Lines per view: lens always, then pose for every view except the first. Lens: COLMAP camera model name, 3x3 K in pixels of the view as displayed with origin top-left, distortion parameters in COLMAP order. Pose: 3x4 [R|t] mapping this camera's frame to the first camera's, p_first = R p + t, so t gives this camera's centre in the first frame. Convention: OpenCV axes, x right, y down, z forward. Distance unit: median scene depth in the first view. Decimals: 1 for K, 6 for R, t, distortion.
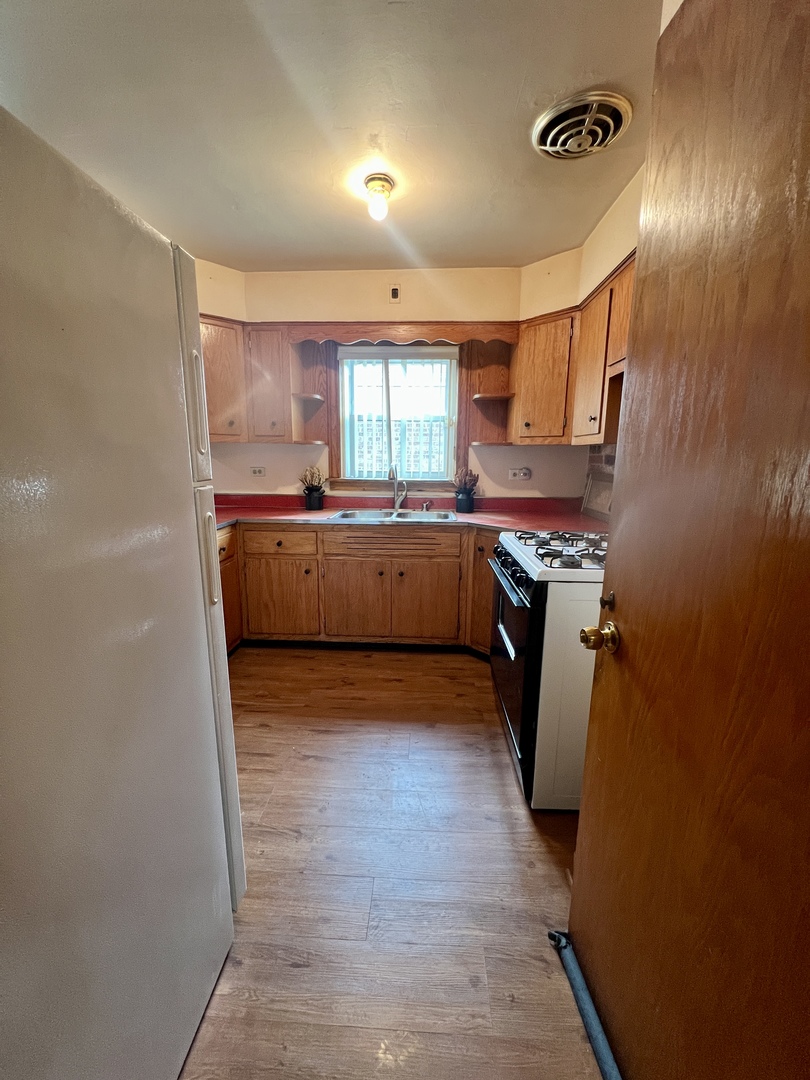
lens RADIAL K [[433.1, 0, 407.0], [0, 433.1, 541.2], [0, 0, 1]] dist [0.000449, 0.000010]
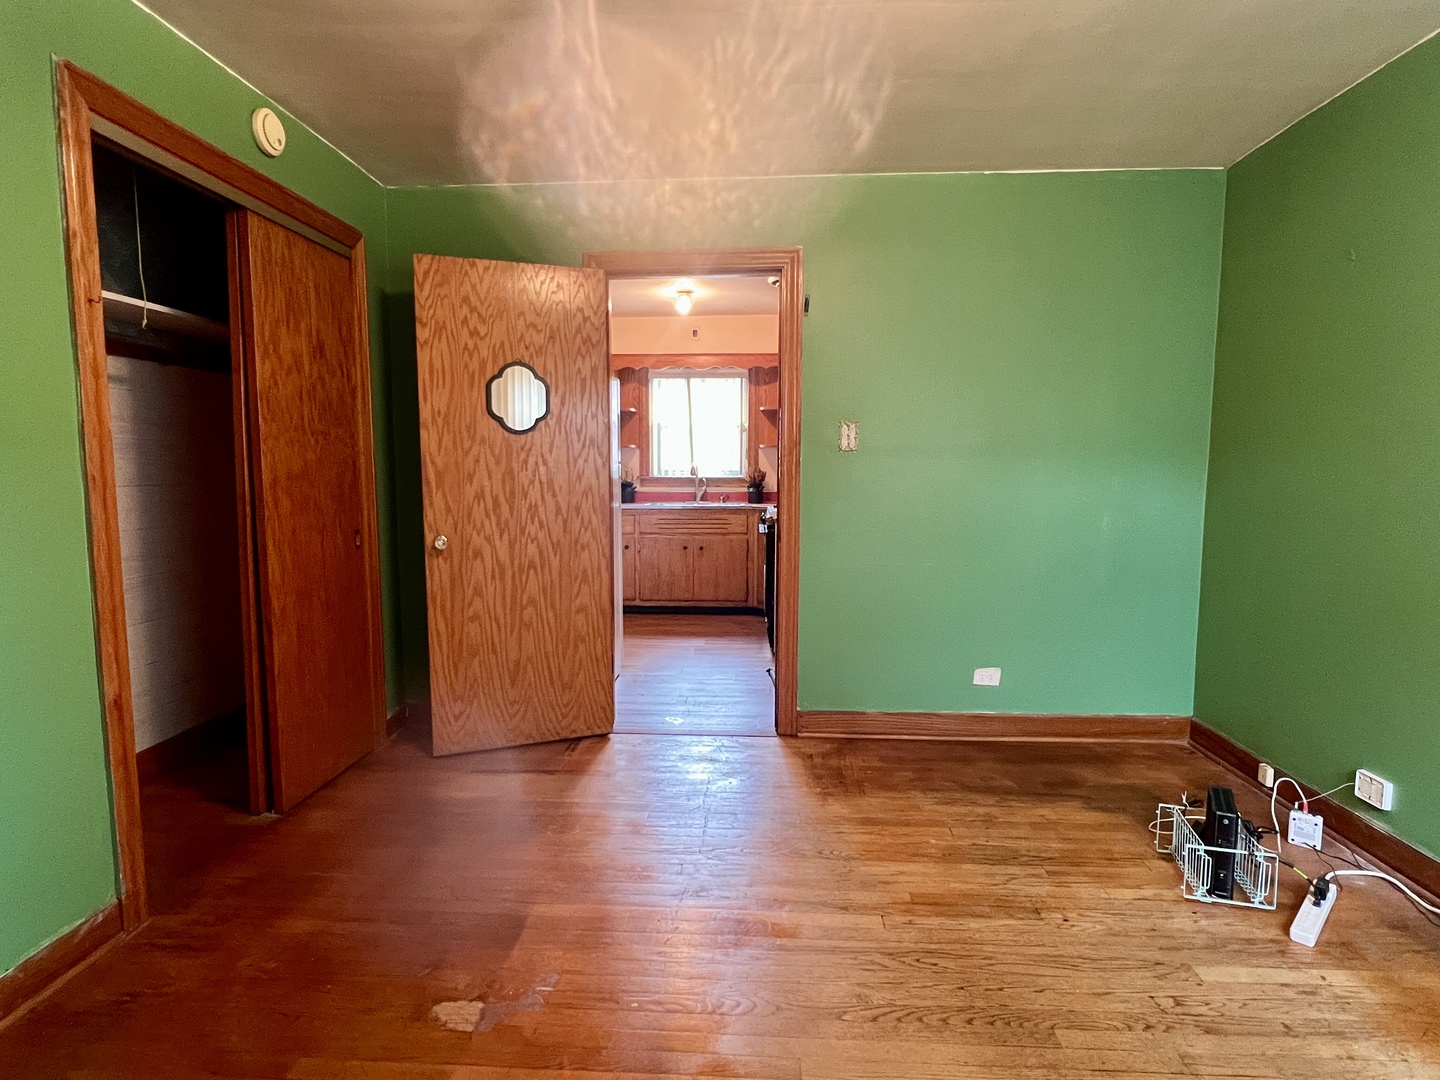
lens RADIAL K [[757.2, 0, 716.9], [0, 757.2, 537.8], [0, 0, 1]] dist [-0.000204, -0.000005]
pose [[0.999941, -0.008299, -0.006952, 0.042642], [0.007596, 0.995374, -0.095776, 0.225784], [0.007714, 0.095718, 0.995379, -1.055985]]
